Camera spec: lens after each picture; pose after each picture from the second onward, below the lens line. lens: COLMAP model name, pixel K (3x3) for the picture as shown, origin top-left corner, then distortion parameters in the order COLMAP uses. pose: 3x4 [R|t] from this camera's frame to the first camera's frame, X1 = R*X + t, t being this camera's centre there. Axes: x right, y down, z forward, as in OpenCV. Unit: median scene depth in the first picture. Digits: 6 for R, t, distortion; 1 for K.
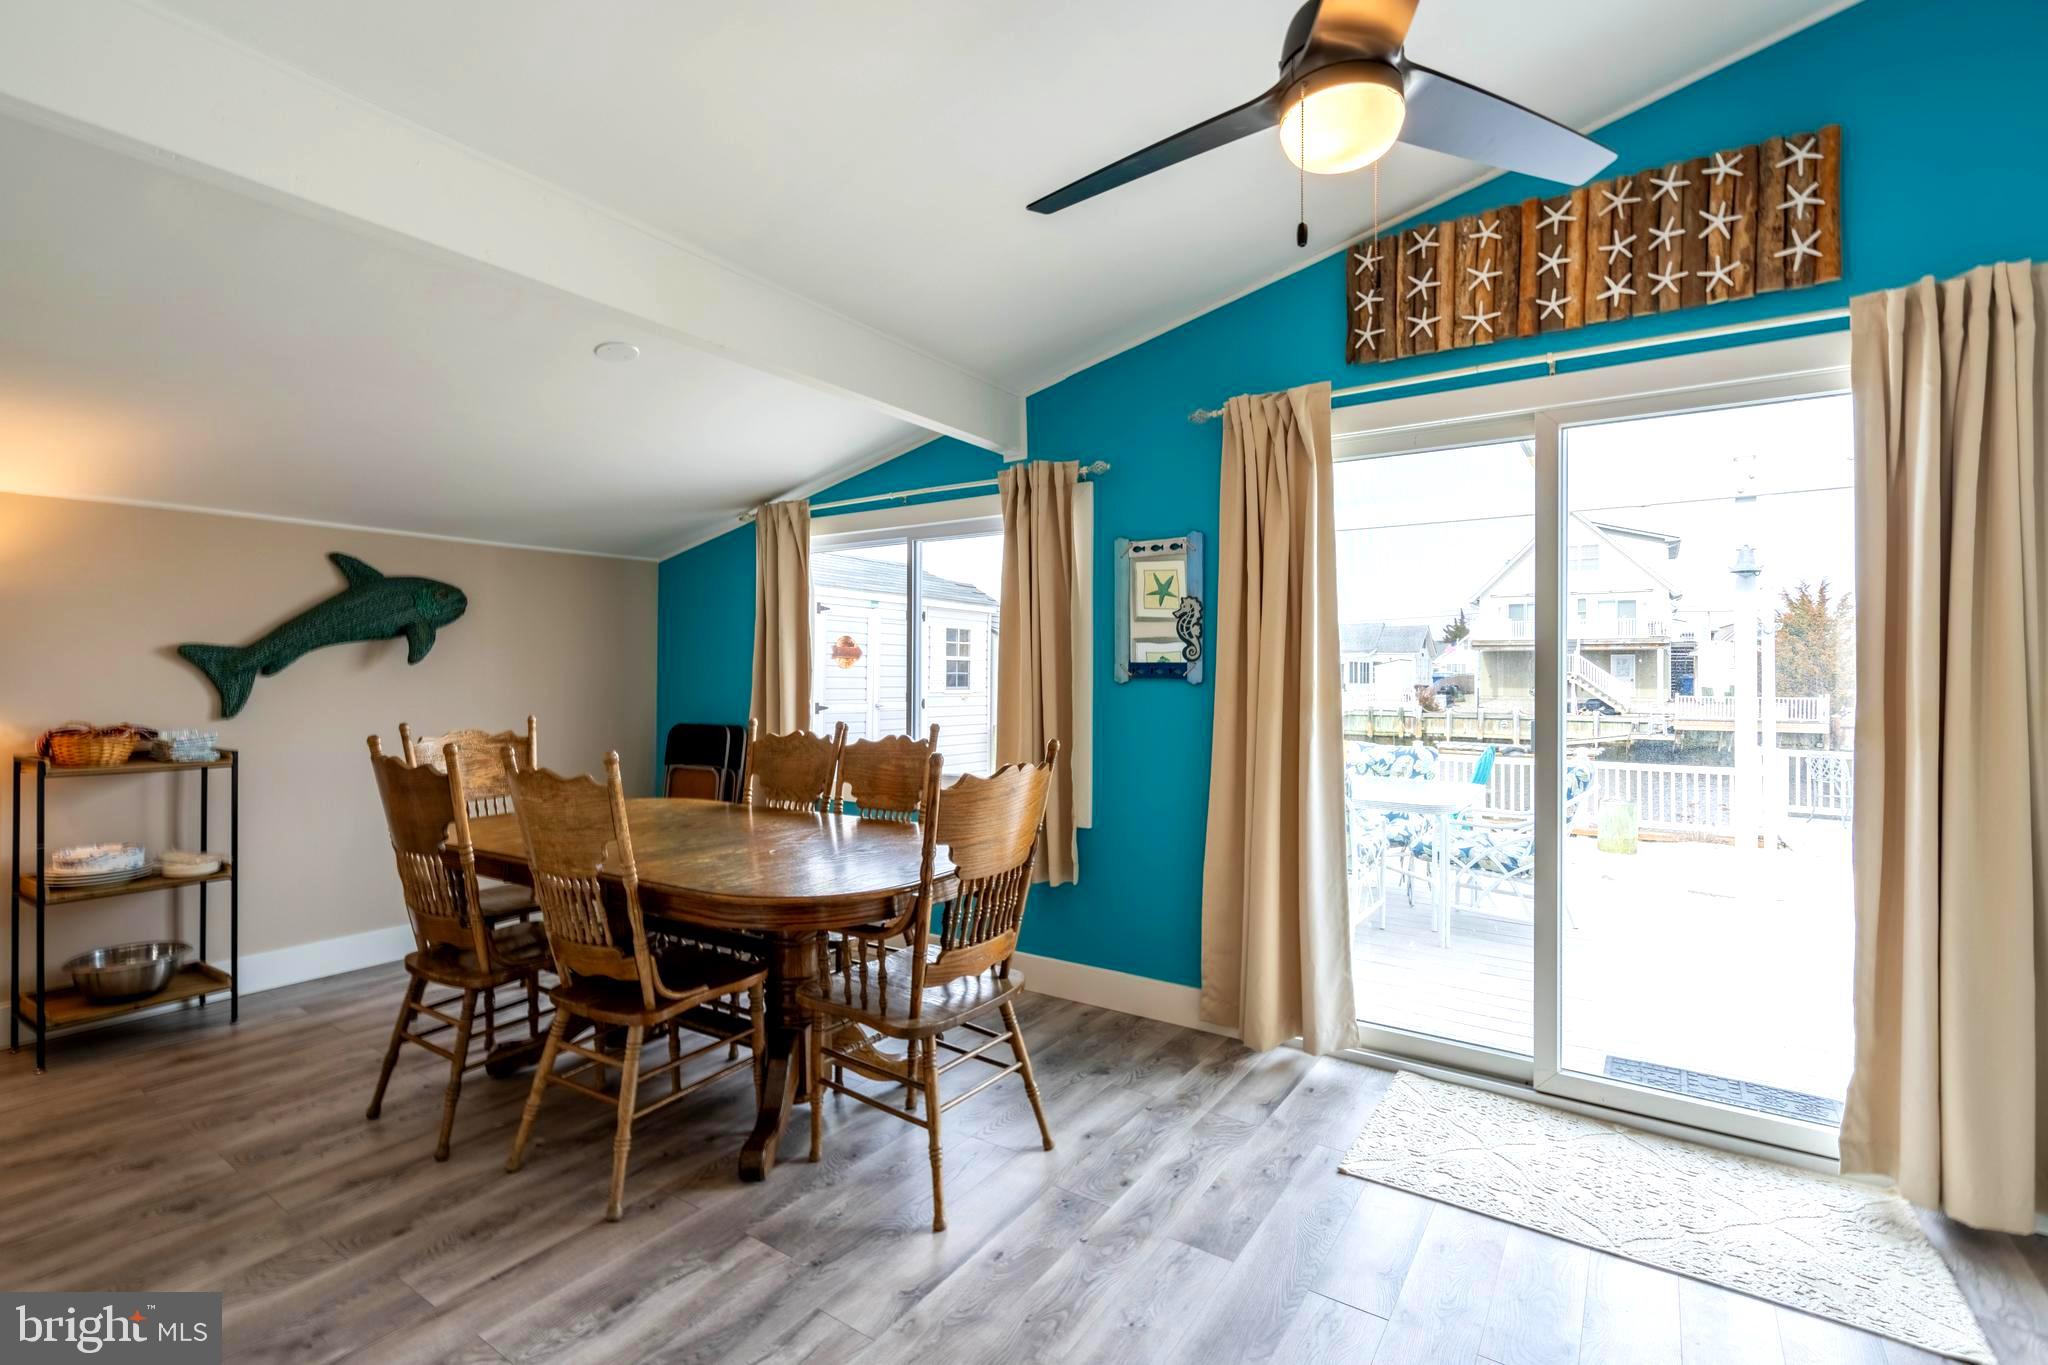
lens RADIAL K [[930.0, 0, 1021.7], [0, 930.0, 627.5], [0, 0, 1]] dist [0.001940, 0.000581]
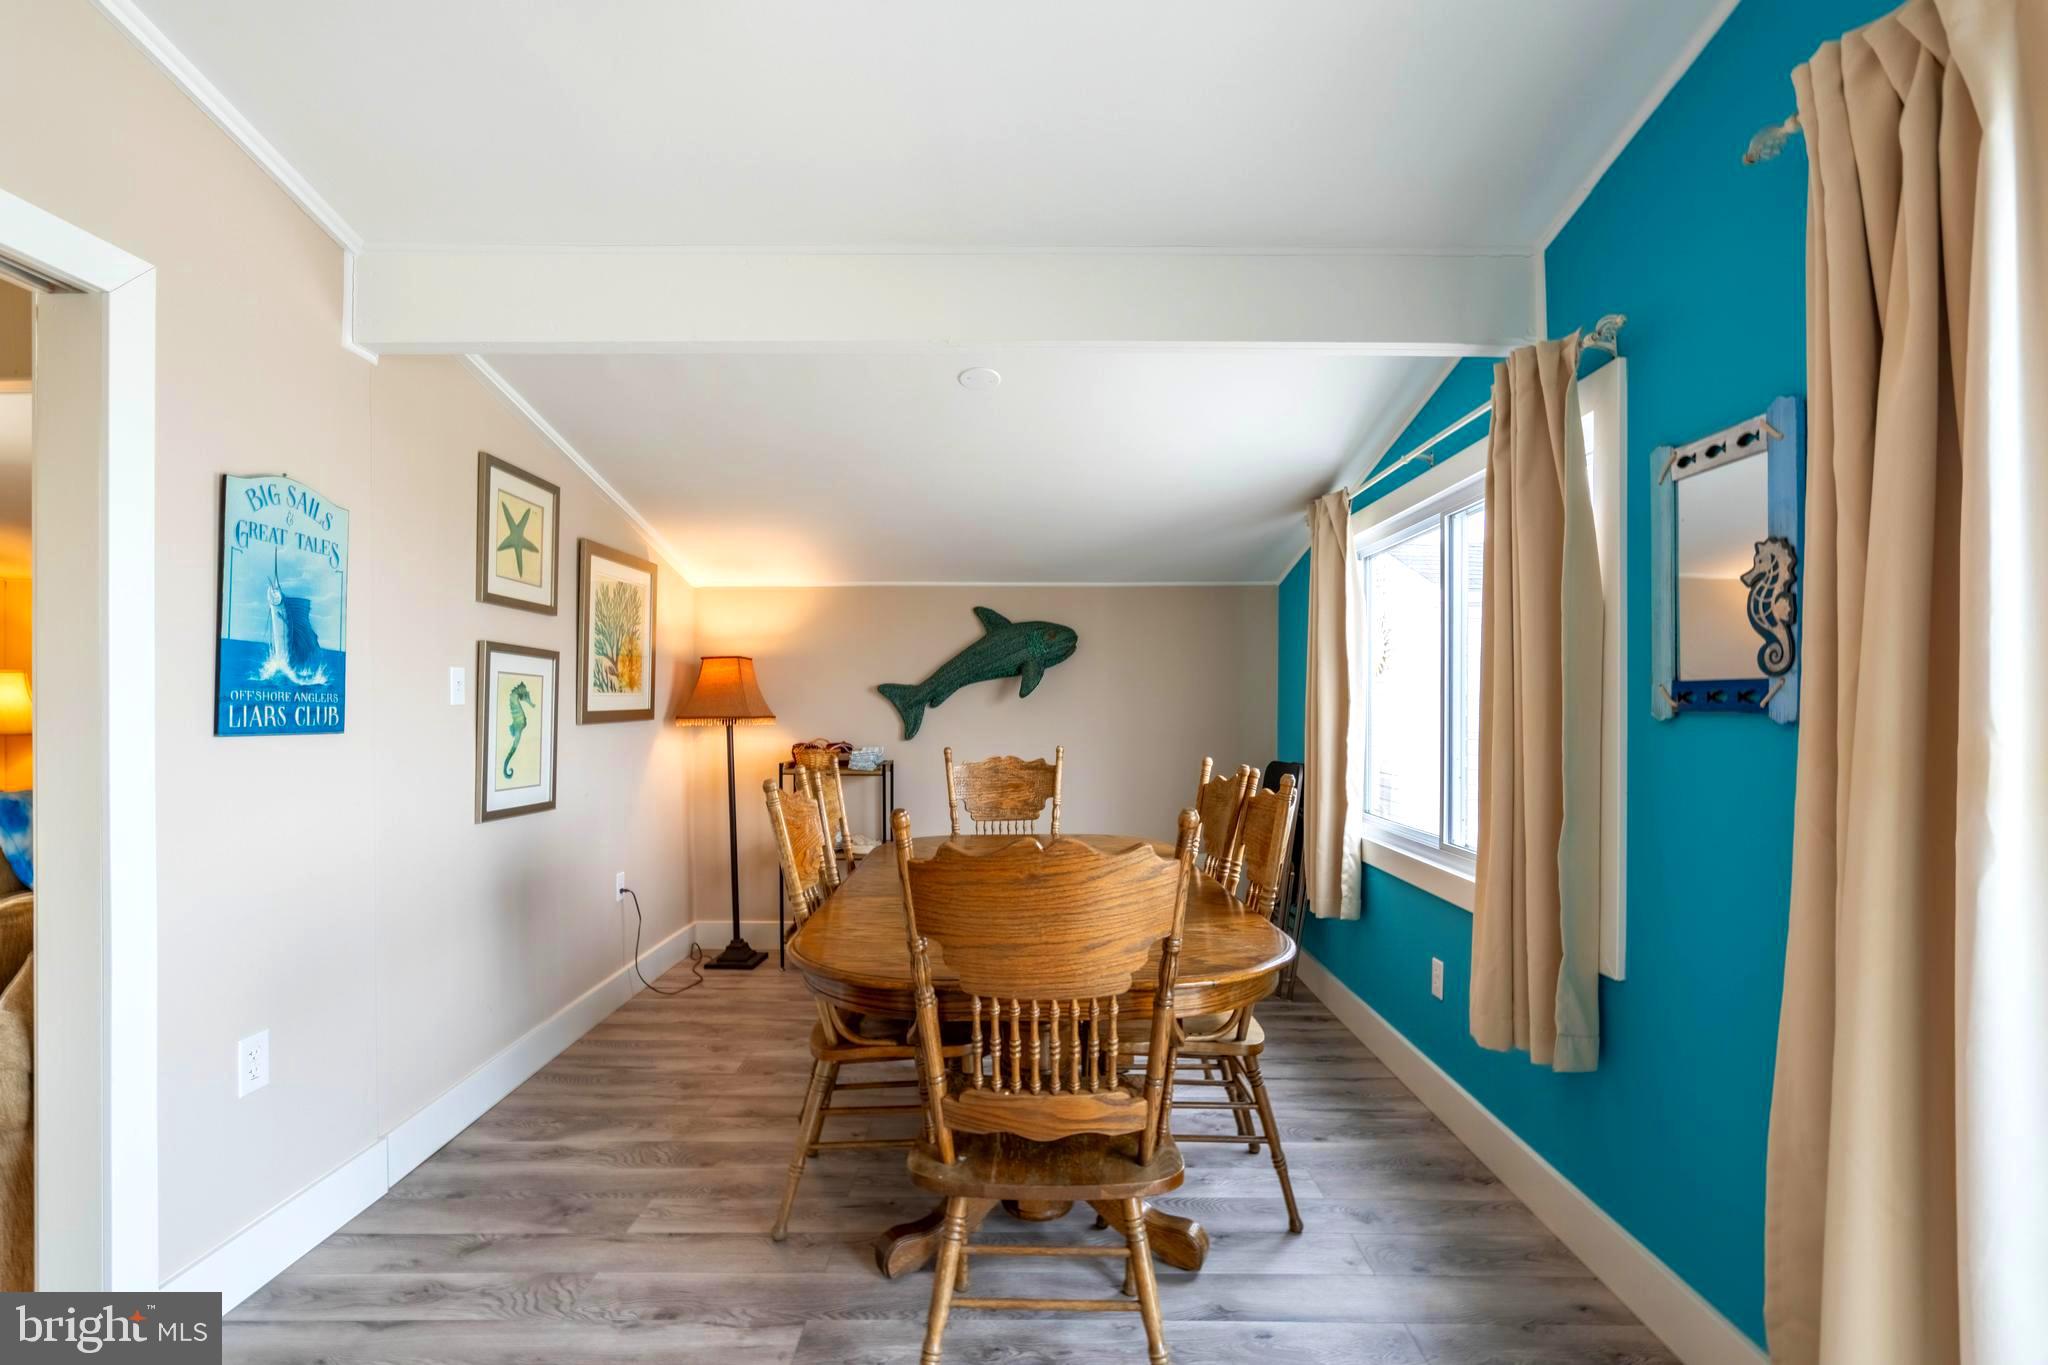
lens RADIAL K [[933.1, 0, 1017.8], [0, 933.1, 680.6], [0, 0, 1]] dist [-0.000462, 0.000413]
pose [[0.562445, -0.023325, -0.826506, 0.340450], [0.037350, 0.999298, -0.002785, 0.024808], [0.825991, -0.029304, 0.562921, 0.399921]]
